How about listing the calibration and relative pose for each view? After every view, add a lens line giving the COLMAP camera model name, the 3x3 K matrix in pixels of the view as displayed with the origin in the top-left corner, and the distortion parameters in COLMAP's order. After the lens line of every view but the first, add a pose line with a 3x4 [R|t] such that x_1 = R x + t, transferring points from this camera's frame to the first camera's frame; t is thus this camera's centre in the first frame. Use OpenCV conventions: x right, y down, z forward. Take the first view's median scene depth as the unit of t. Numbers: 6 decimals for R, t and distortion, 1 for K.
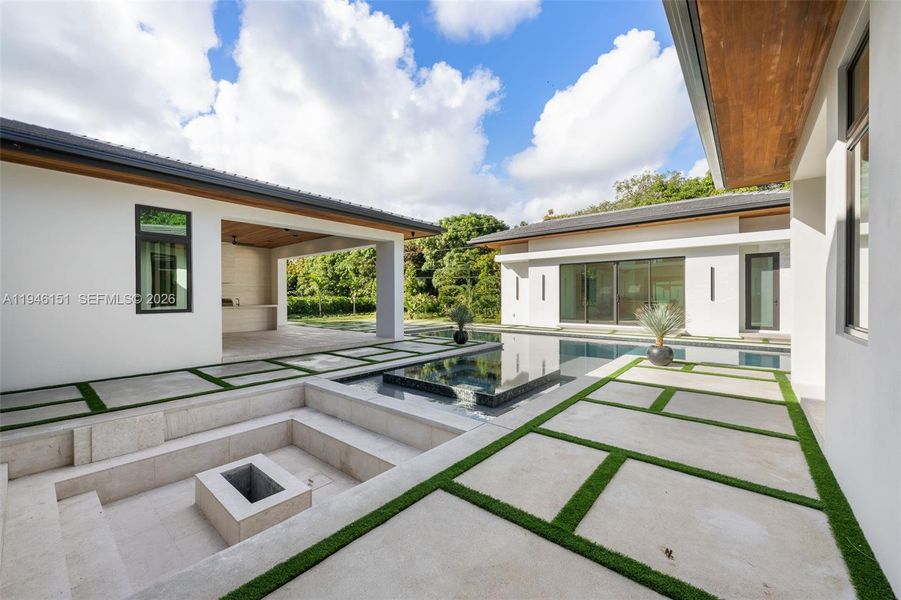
lens RADIAL K [[355.9, 0, 447.1], [0, 355.9, 298.9], [0, 0, 1]] dist [-0.000978, -0.000103]
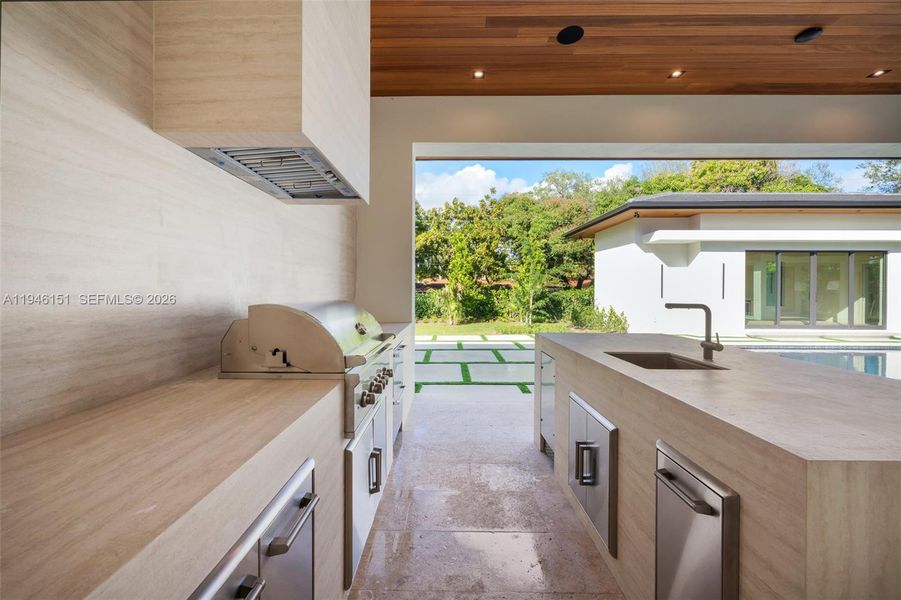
lens RADIAL K [[359.1, 0, 445.6], [0, 359.1, 292.3], [0, 0, 1]] dist [0.000054, 0.000260]
pose [[0.770441, 0.004690, 0.637494, -0.578664], [-0.003907, 0.999989, -0.002634, -0.004183], [-0.637500, -0.000461, 0.770451, 0.727749]]
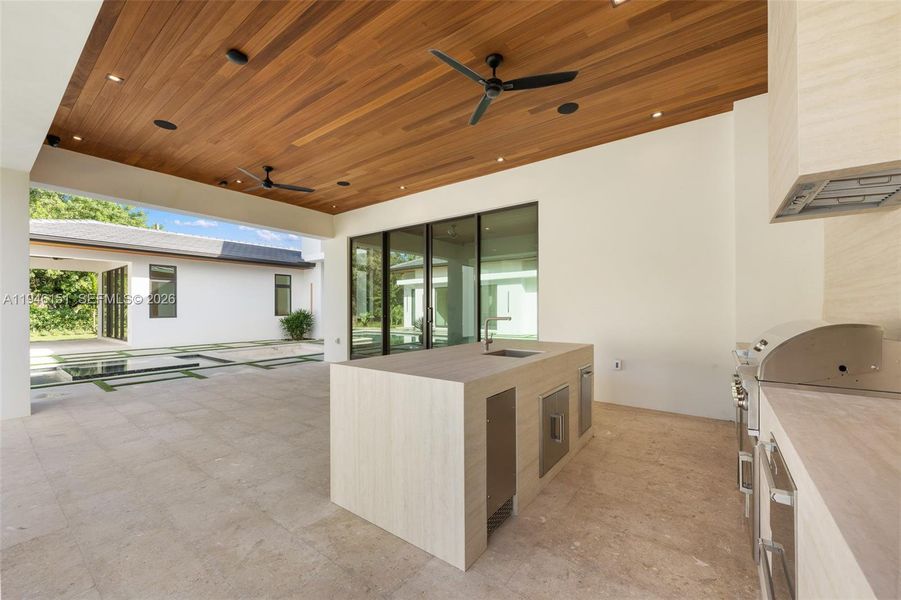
lens RADIAL K [[358.0, 0, 447.1], [0, 358.0, 304.4], [0, 0, 1]] dist [-0.001397, 0.000064]
pose [[-0.998490, 0.005207, -0.054687, -0.421648], [0.005570, 0.999963, -0.006490, -0.006459], [0.054651, -0.006785, -0.998482, 0.935739]]
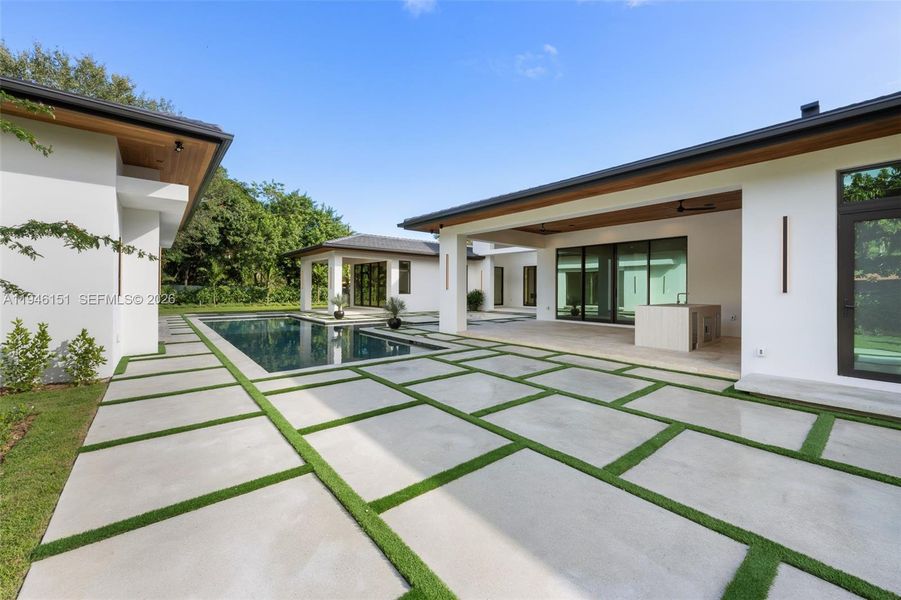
lens RADIAL K [[359.1, 0, 445.6], [0, 359.1, 292.3], [0, 0, 1]] dist [0.000054, 0.000260]
pose [[-0.981352, -0.005205, 0.192150, -0.228469], [-0.002913, 0.999921, 0.012208, -0.007373], [-0.192198, 0.011421, -0.981290, 1.315219]]
